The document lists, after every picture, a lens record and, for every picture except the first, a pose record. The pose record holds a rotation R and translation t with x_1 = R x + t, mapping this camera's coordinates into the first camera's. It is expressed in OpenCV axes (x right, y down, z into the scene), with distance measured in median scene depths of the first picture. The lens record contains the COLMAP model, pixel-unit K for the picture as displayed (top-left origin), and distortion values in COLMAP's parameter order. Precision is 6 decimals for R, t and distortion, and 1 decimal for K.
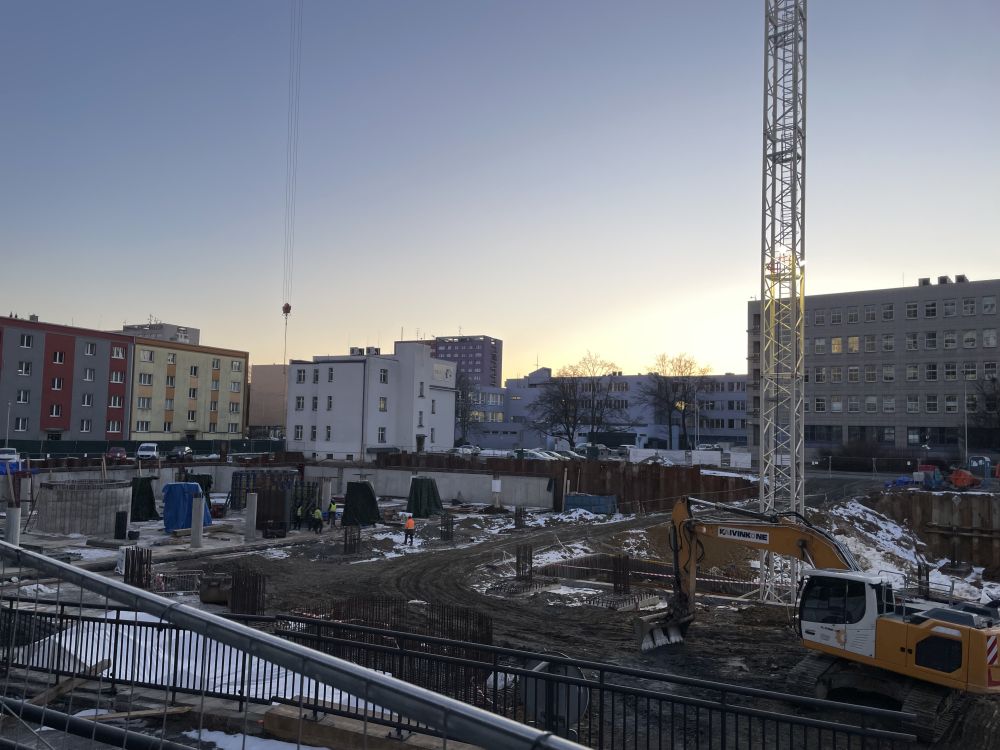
lens RADIAL K [[742.1, 0, 501.1], [0, 742.1, 381.1], [0, 0, 1]] dist [0.105230, -0.144502]
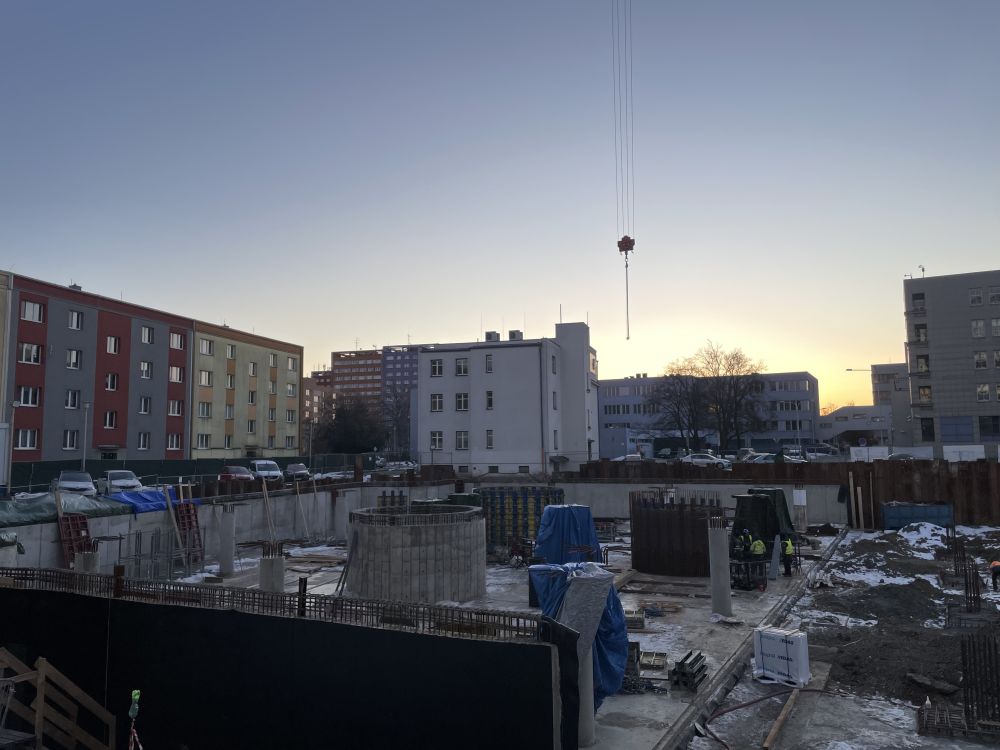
lens RADIAL K [[742.1, 0, 501.1], [0, 742.1, 381.1], [0, 0, 1]] dist [0.105230, -0.144502]
pose [[0.985442, -0.018527, 0.169002, -0.331824], [0.022623, 0.999494, -0.022345, 0.025789], [-0.168502, 0.025843, 0.985362, 0.229853]]
